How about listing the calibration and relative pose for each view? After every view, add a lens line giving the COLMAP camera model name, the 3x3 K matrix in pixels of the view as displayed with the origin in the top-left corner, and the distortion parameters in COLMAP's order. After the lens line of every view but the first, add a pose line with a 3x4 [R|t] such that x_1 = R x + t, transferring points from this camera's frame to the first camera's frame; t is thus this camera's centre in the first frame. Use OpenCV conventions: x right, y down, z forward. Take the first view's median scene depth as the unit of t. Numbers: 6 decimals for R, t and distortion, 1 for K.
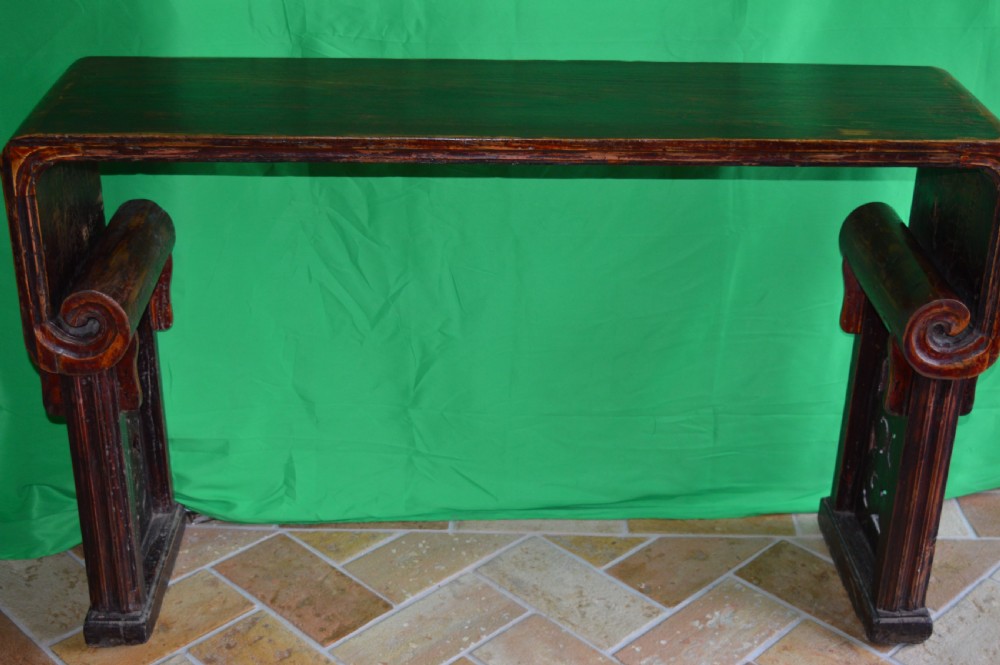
lens RADIAL K [[1458.8, 0, 500.0], [0, 1458.8, 332.5], [0, 0, 1]] dist [-0.026793, 0.007479]
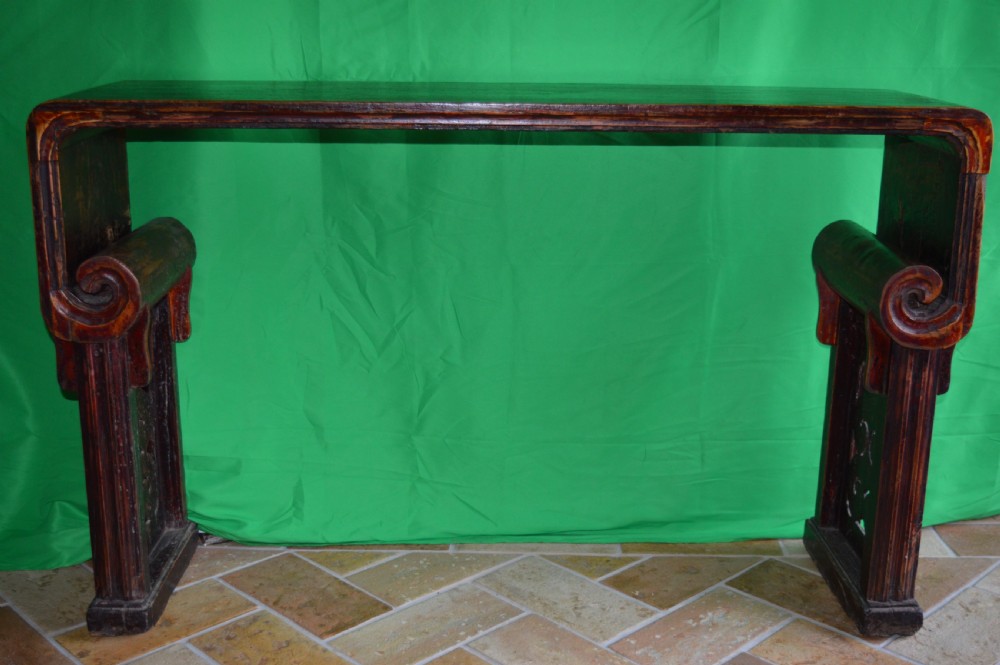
lens RADIAL K [[1227.0, 0, 500.0], [0, 1227.0, 332.5], [0, 0, 1]] dist [-0.043464, -0.024569]
pose [[0.999937, -0.003363, -0.010723, 0.012232], [0.001238, 0.981332, -0.192316, 0.166920], [0.011169, 0.192291, 0.981274, 0.123713]]
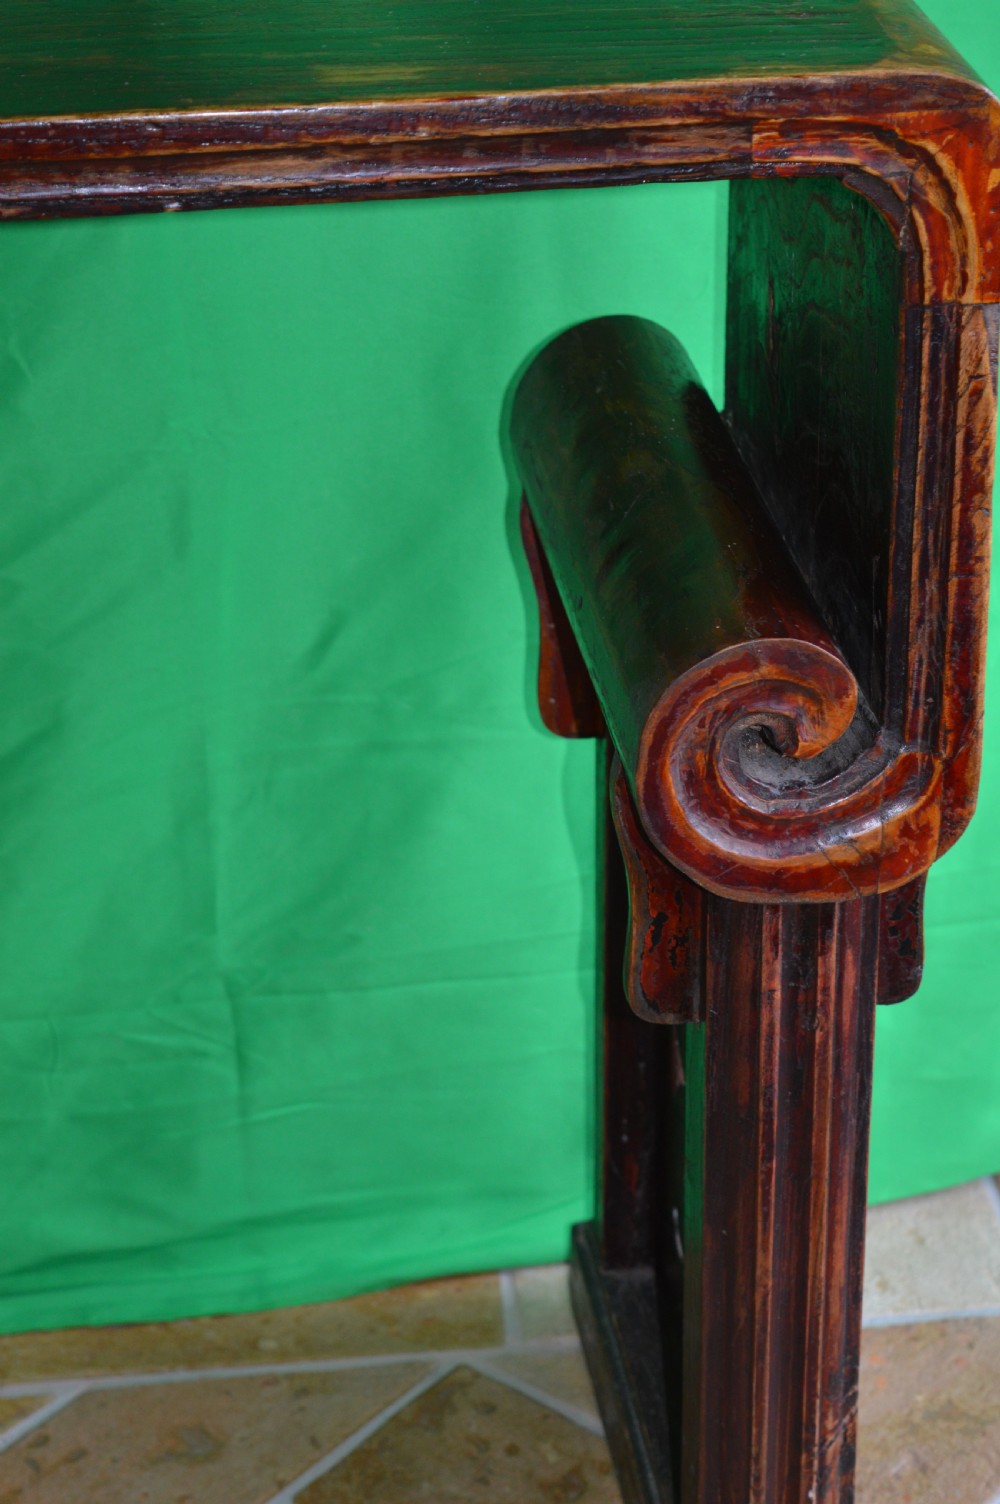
lens RADIAL K [[3144.5, 0, 500.0], [0, 3144.5, 752.0], [0, 0, 1]] dist [0.044521, 0.325250]
pose [[0.994330, -0.077262, 0.073066, 0.178243], [0.074395, 0.996378, 0.041181, -0.026073], [-0.075983, -0.035511, 0.996477, 0.327324]]
